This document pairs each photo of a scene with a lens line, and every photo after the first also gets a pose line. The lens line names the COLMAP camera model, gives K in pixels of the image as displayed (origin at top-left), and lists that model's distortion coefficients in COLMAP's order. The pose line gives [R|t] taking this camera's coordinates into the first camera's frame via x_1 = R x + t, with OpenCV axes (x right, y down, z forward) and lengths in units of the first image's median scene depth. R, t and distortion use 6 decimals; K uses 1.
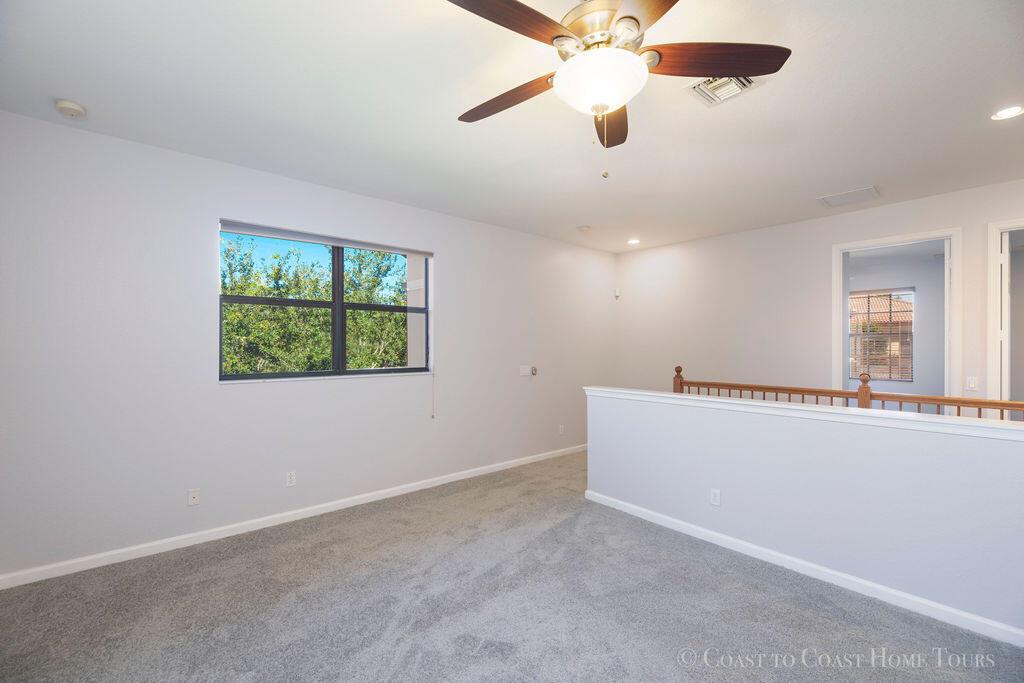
lens RADIAL K [[446.3, 0, 520.7], [0, 446.3, 343.7], [0, 0, 1]] dist [0.000317, -0.000679]
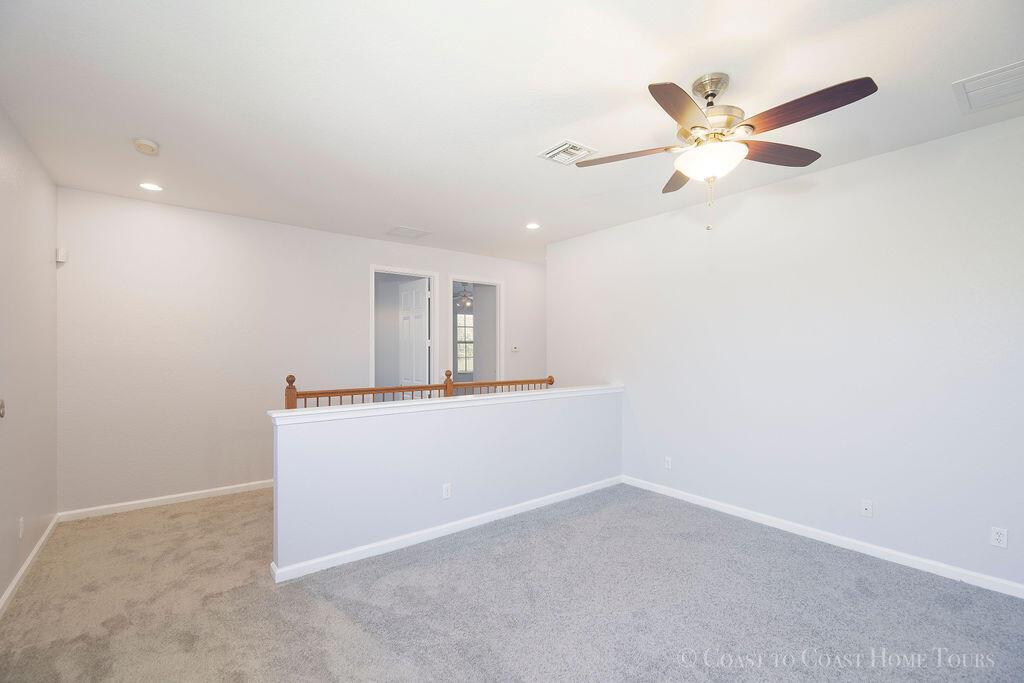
lens RADIAL K [[446.3, 0, 520.7], [0, 446.3, 343.7], [0, 0, 1]] dist [0.000317, -0.000679]
pose [[0.040932, 0.014251, 0.999060, -0.460112], [-0.005235, 0.999888, -0.014049, 0.002040], [-0.999148, -0.004655, 0.041002, 0.568903]]
